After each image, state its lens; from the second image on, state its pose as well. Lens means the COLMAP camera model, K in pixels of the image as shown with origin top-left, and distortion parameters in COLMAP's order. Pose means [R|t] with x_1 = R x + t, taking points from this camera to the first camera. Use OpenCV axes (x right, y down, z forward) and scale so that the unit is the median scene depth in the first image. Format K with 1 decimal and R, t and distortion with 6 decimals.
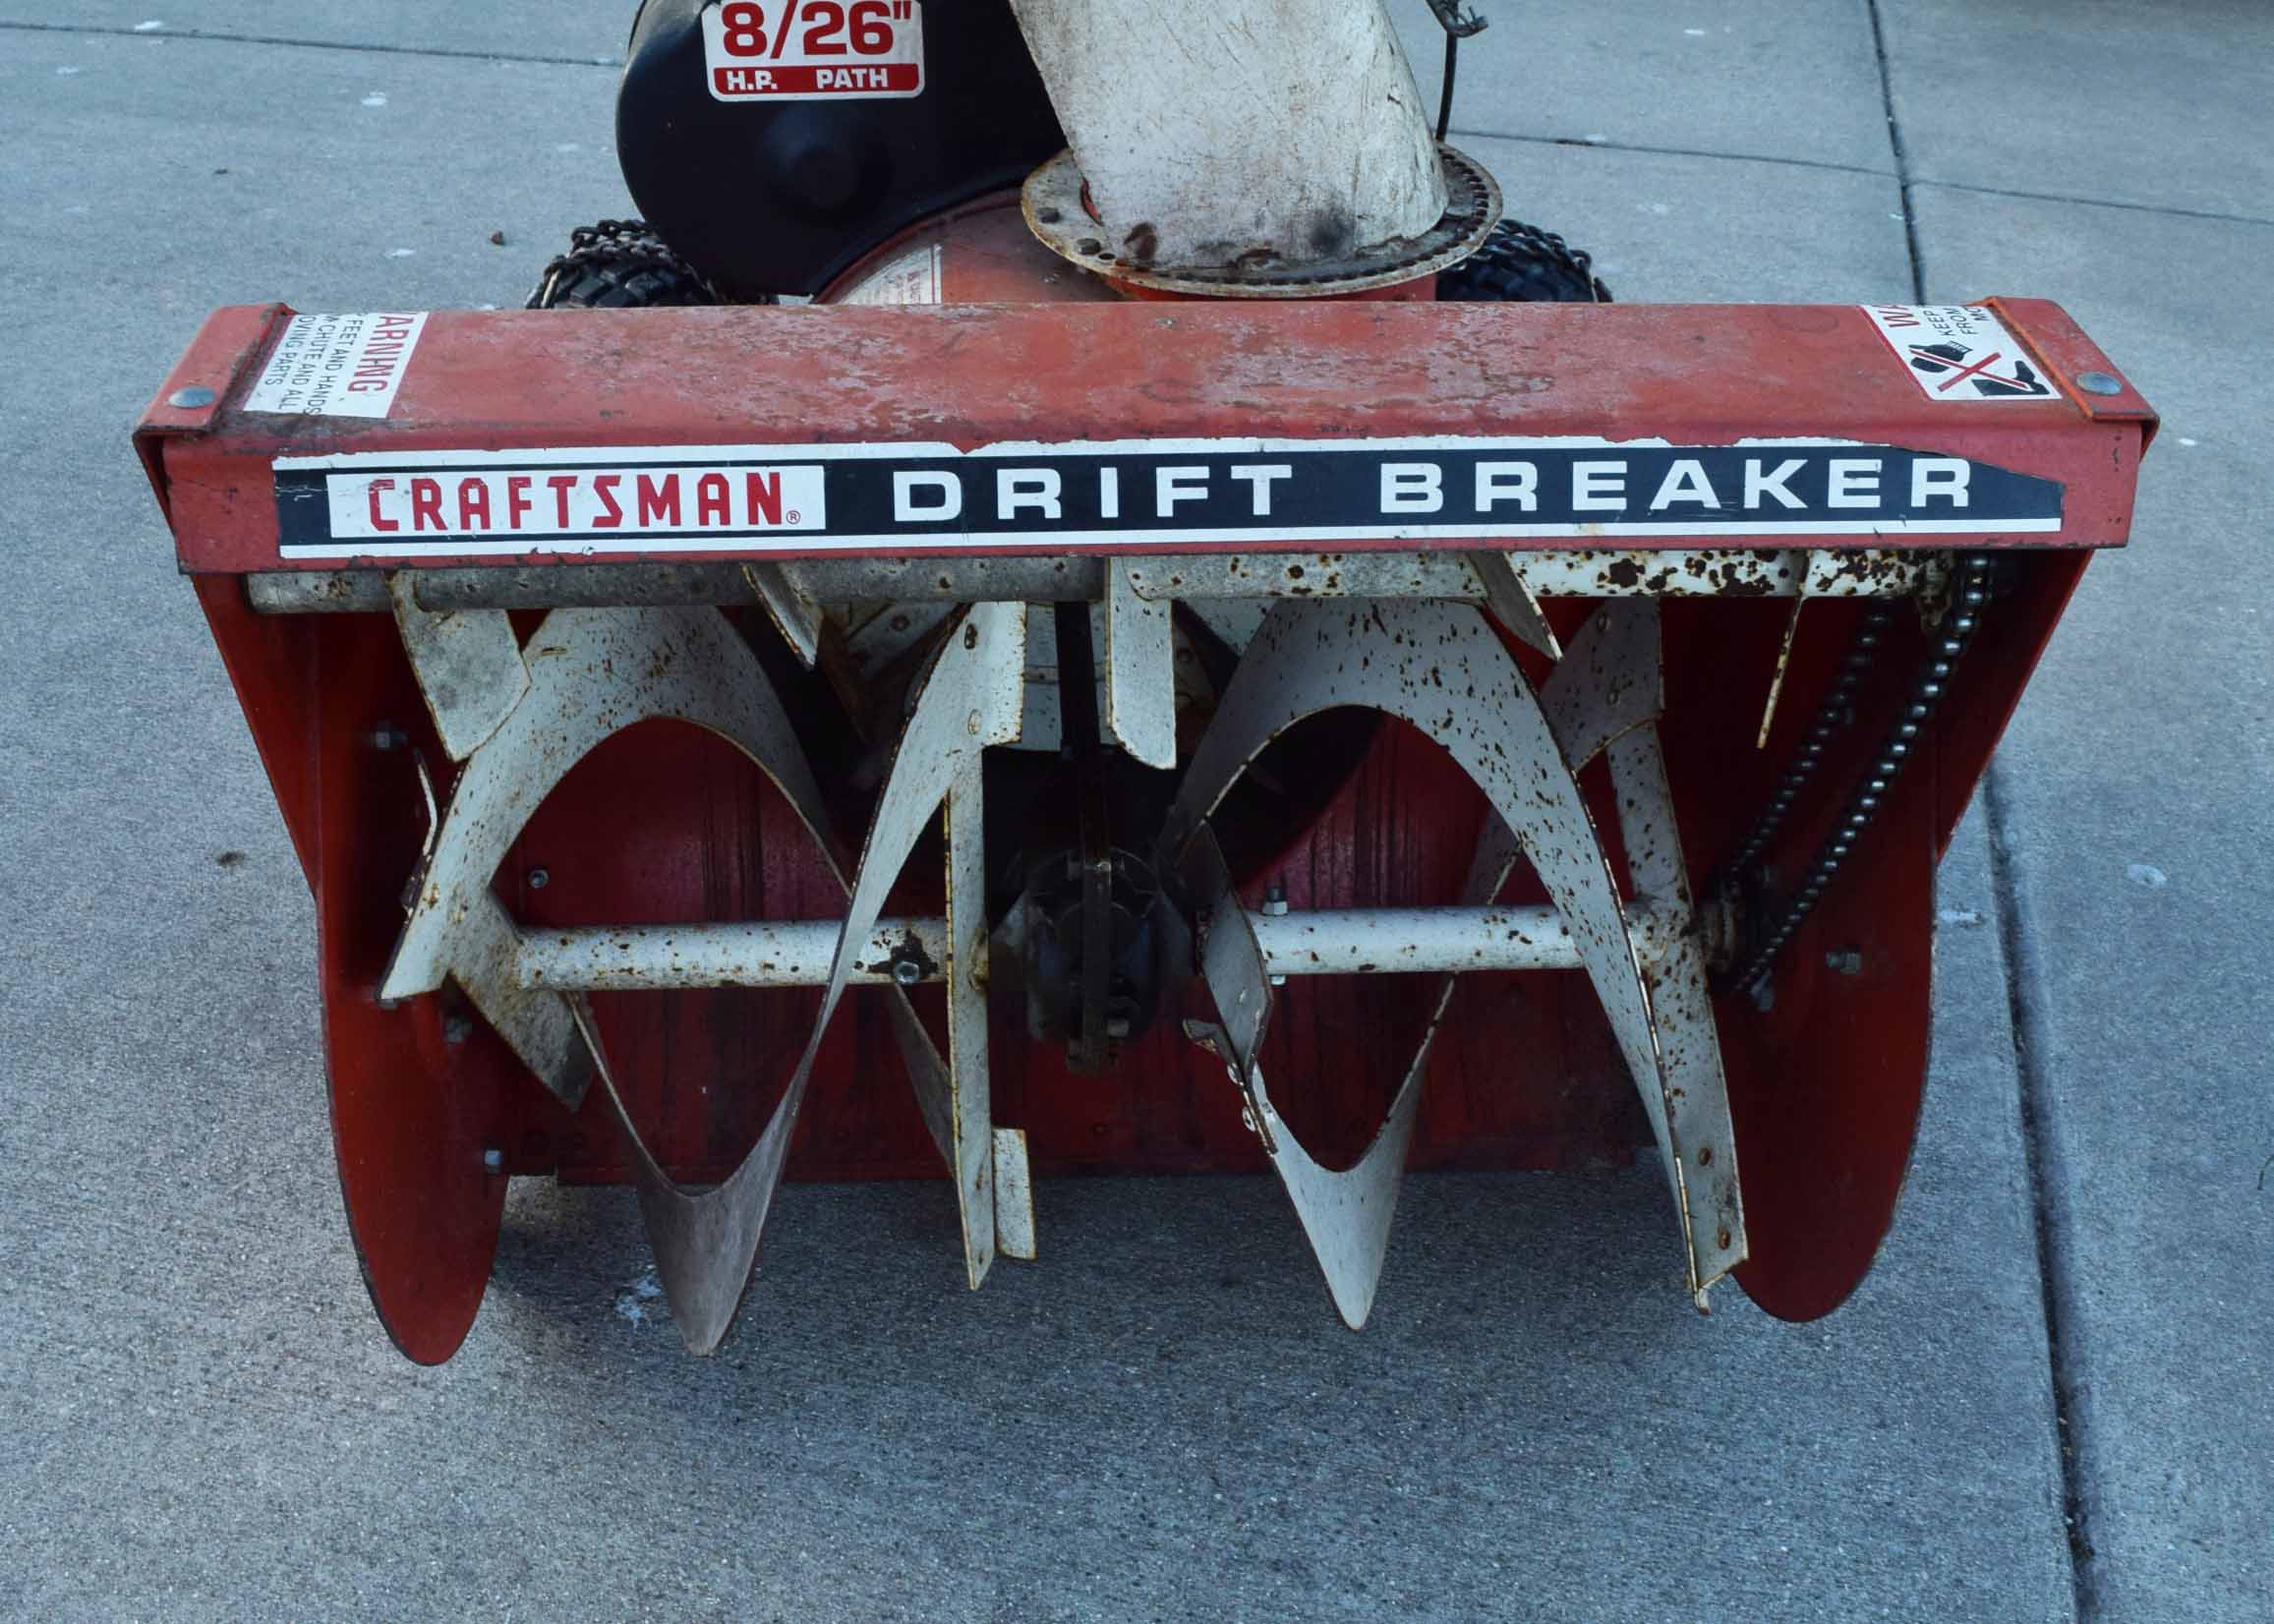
lens RADIAL K [[2311.0, 0, 1131.5], [0, 2311.0, 981.3], [0, 0, 1]] dist [-0.085501, 0.000000]
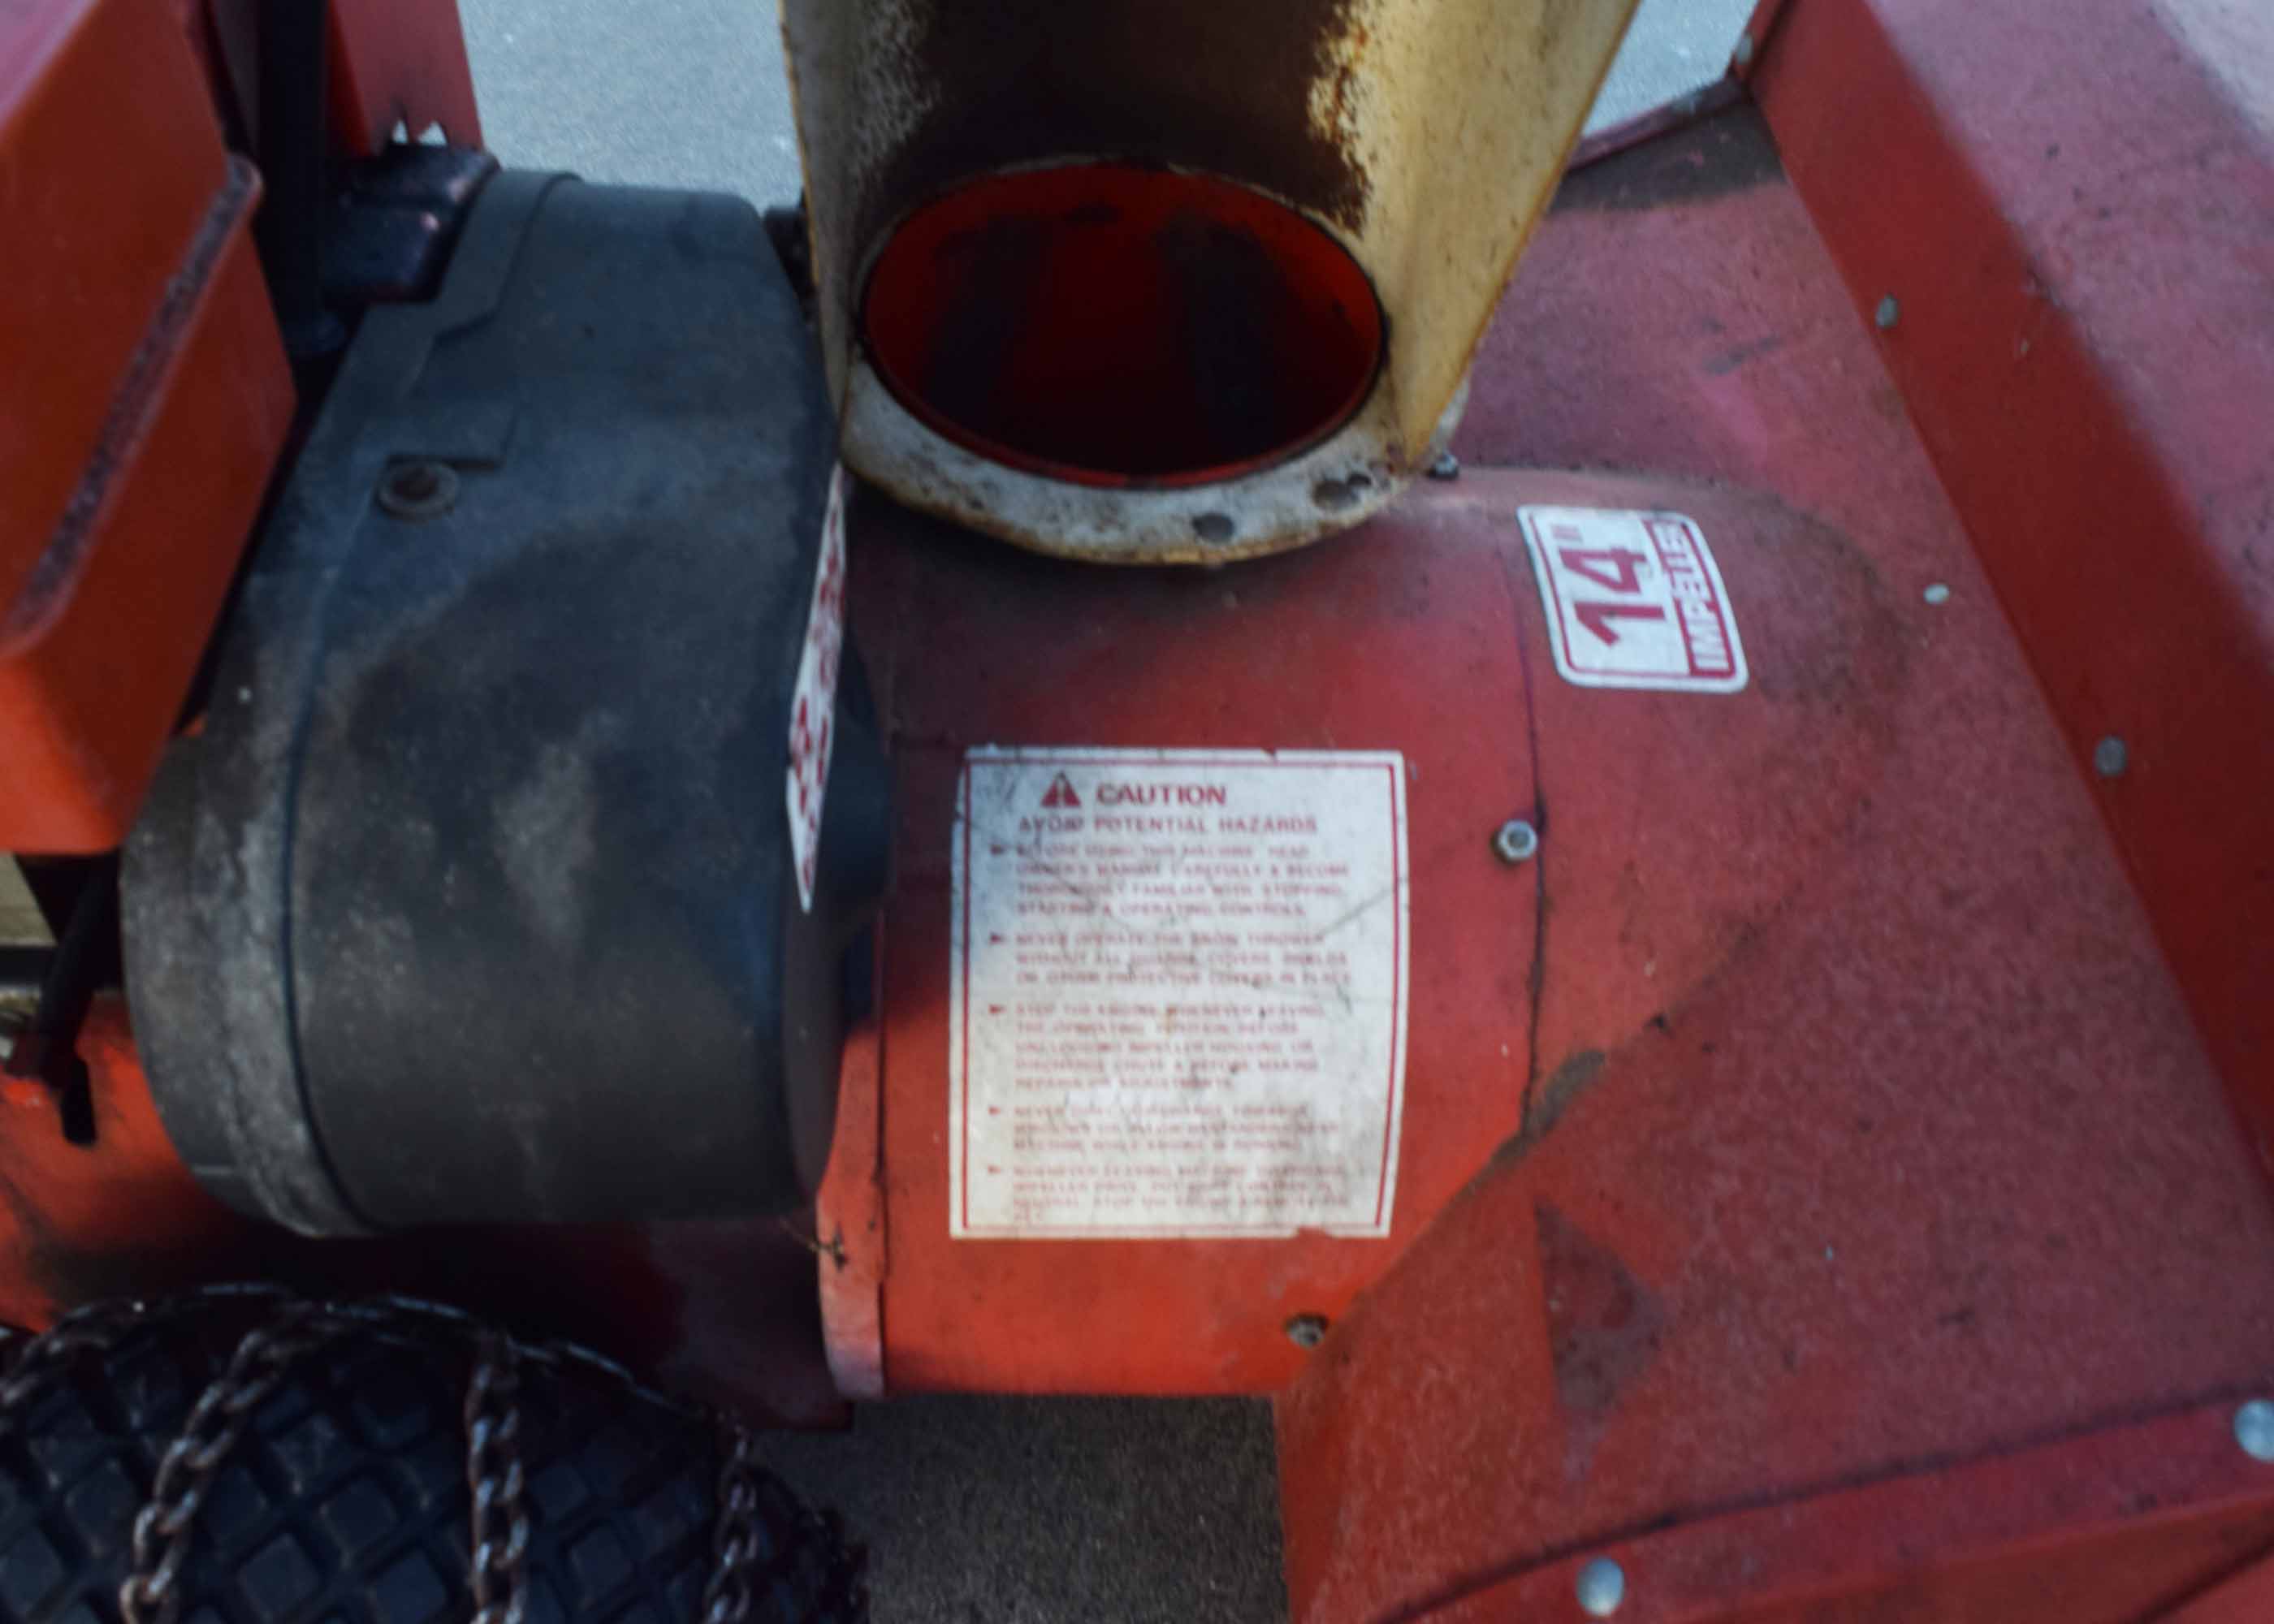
lens RADIAL K [[1903.9, 0, 1098.6], [0, 1903.9, 798.9], [0, 0, 1]] dist [-0.093020, 0.016524]
pose [[0.038760, -0.763894, 0.644176, -0.302393], [0.594699, 0.535696, 0.599469, -0.439651], [-0.803014, 0.359855, 0.475051, 0.565161]]
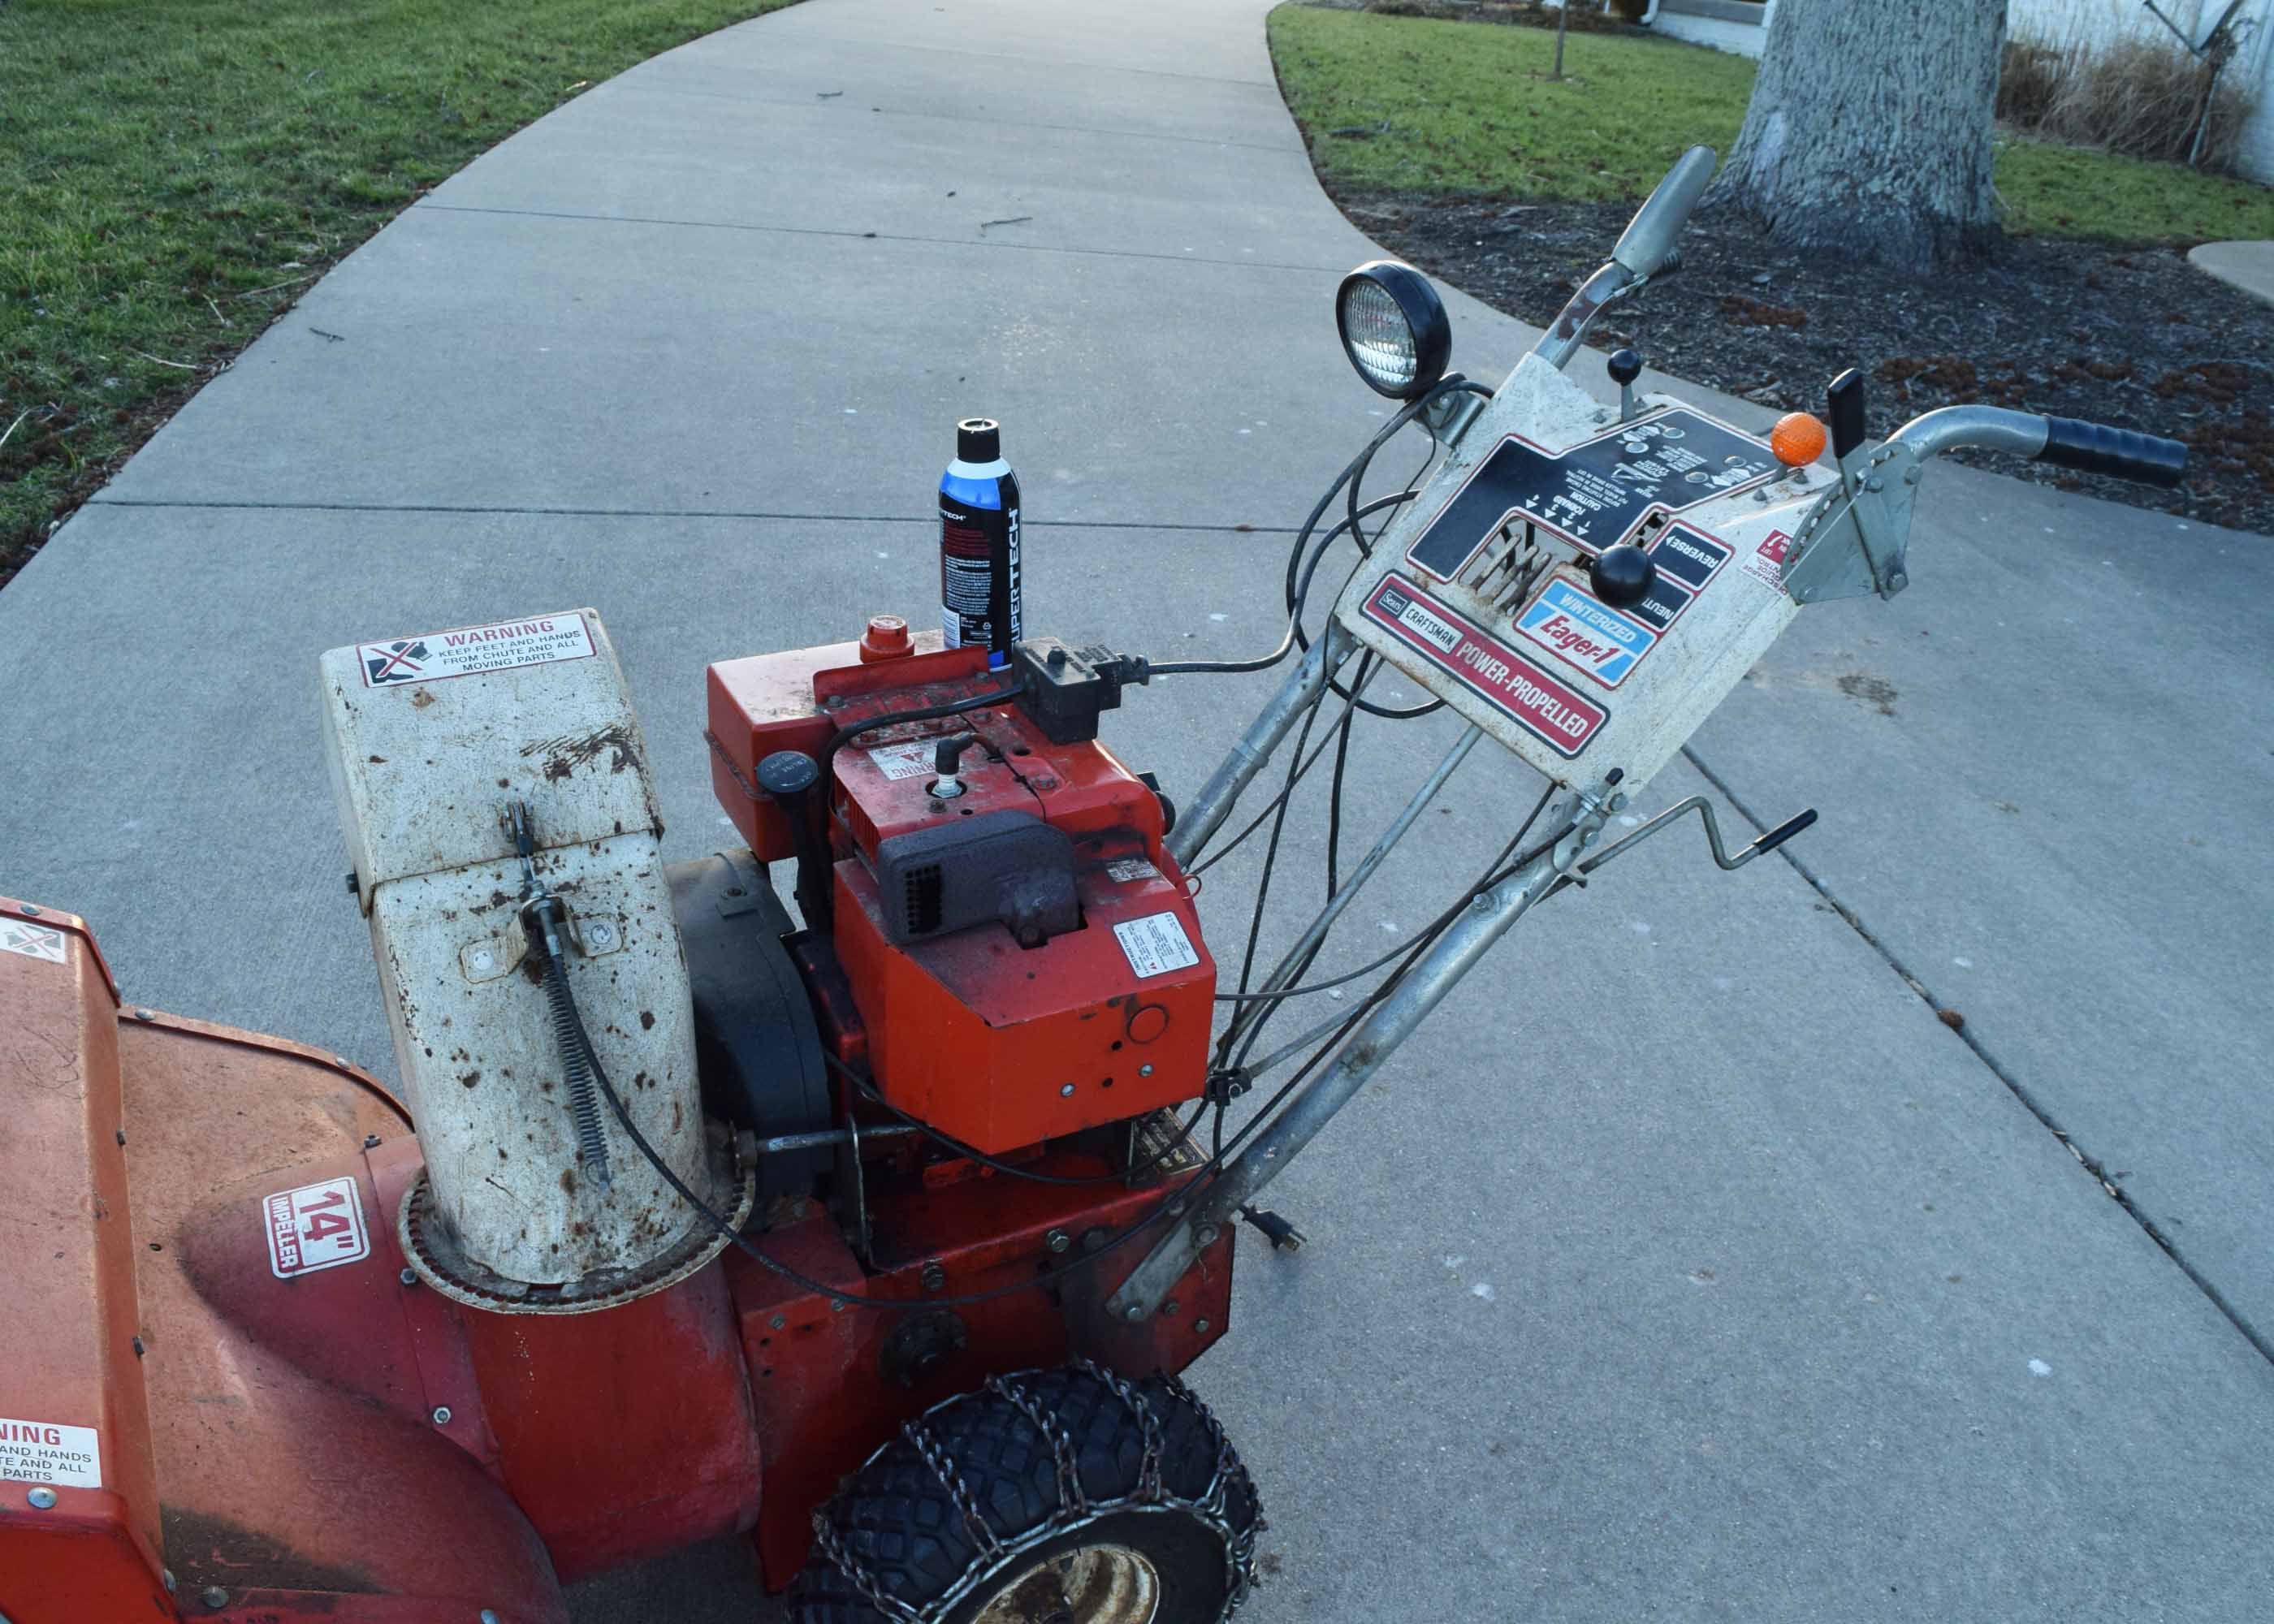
lens RADIAL K [[1903.9, 0, 1123.6], [0, 1903.9, 807.4], [0, 0, 1]] dist [-0.093020, 0.016524]
pose [[0.399877, 0.436830, -0.805778, 0.718309], [-0.612875, 0.781120, 0.119316, -0.619476], [0.681530, 0.446130, 0.580074, 0.331946]]
